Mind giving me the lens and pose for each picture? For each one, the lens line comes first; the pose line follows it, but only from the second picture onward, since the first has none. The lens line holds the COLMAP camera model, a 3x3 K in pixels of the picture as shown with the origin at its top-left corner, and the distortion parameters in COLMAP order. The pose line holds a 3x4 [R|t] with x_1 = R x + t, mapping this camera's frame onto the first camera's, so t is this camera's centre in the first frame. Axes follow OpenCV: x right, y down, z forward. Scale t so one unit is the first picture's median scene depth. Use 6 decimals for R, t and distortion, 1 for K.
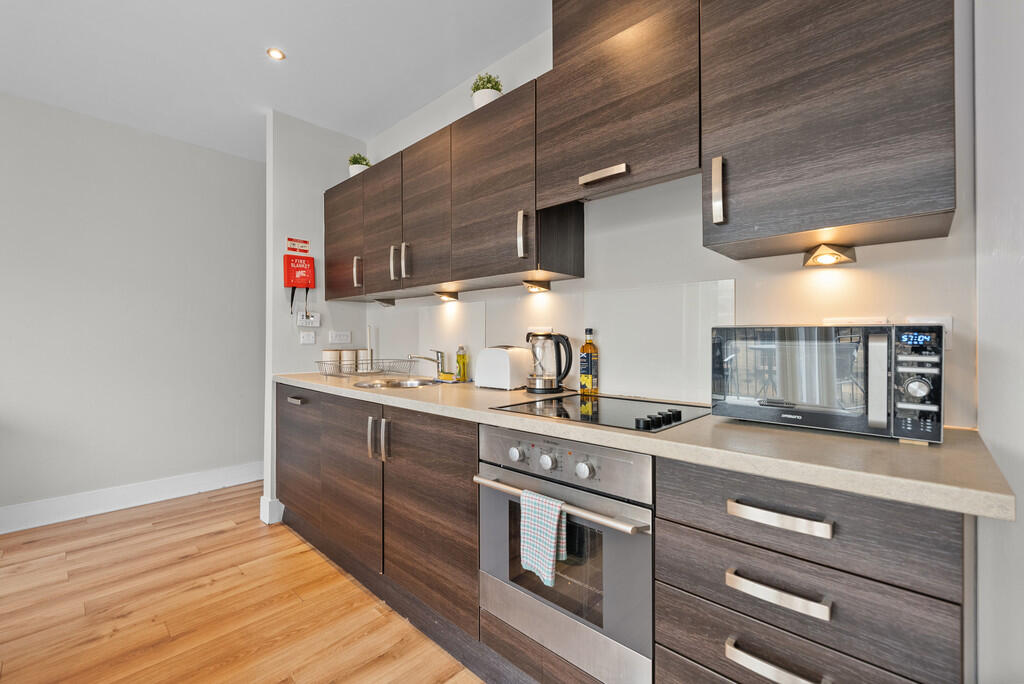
lens RADIAL K [[443.4, 0, 512.0], [0, 443.4, 342.0], [0, 0, 1]] dist [0.002285, 0.000190]
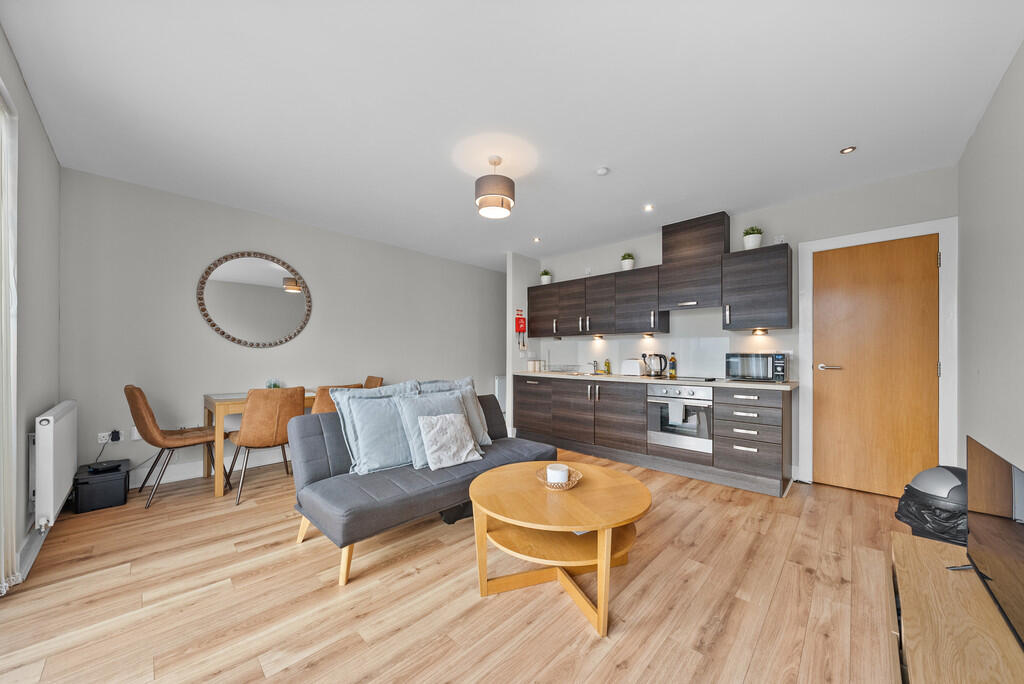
lens RADIAL K [[369.5, 0, 505.0], [0, 369.5, 354.6], [0, 0, 1]] dist [0.000948, 0.000059]
pose [[0.999907, 0.002780, -0.013334, -0.812124], [-0.002844, 0.999984, -0.004805, -0.002883], [0.013320, 0.004842, 0.999900, -1.257213]]
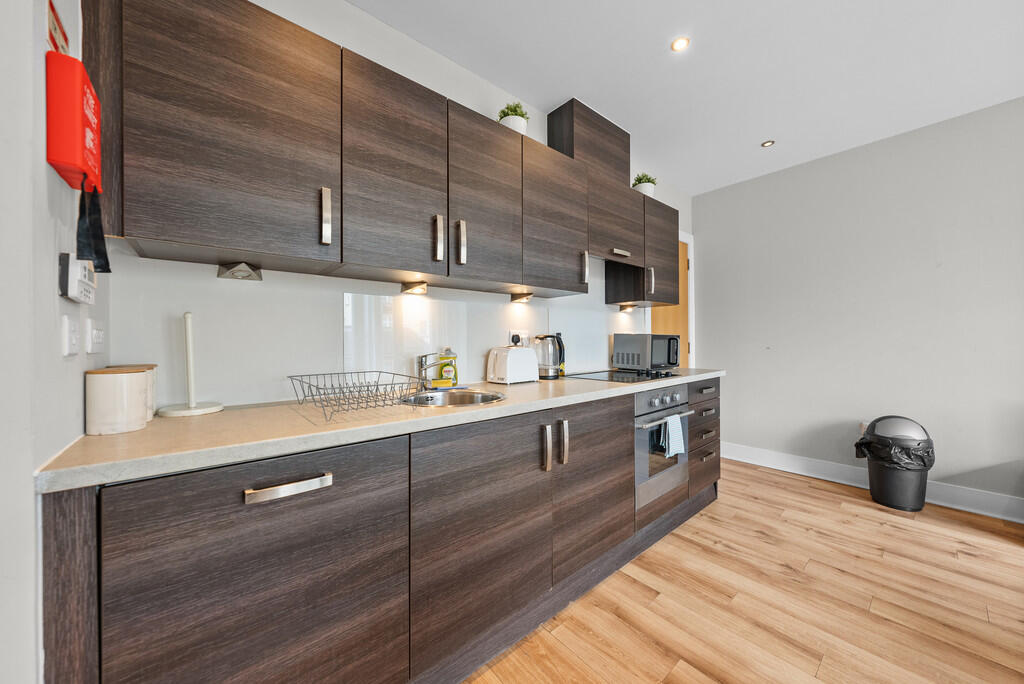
lens RADIAL K [[358.1, 0, 512.0], [0, 358.1, 342.0], [0, 0, 1]] dist [-0.010780, 0.000057]
pose [[0.111963, -0.008756, 0.993674, -1.066371], [0.014030, 0.999875, 0.007230, -0.007662], [-0.993613, 0.013132, 0.112072, 1.008312]]
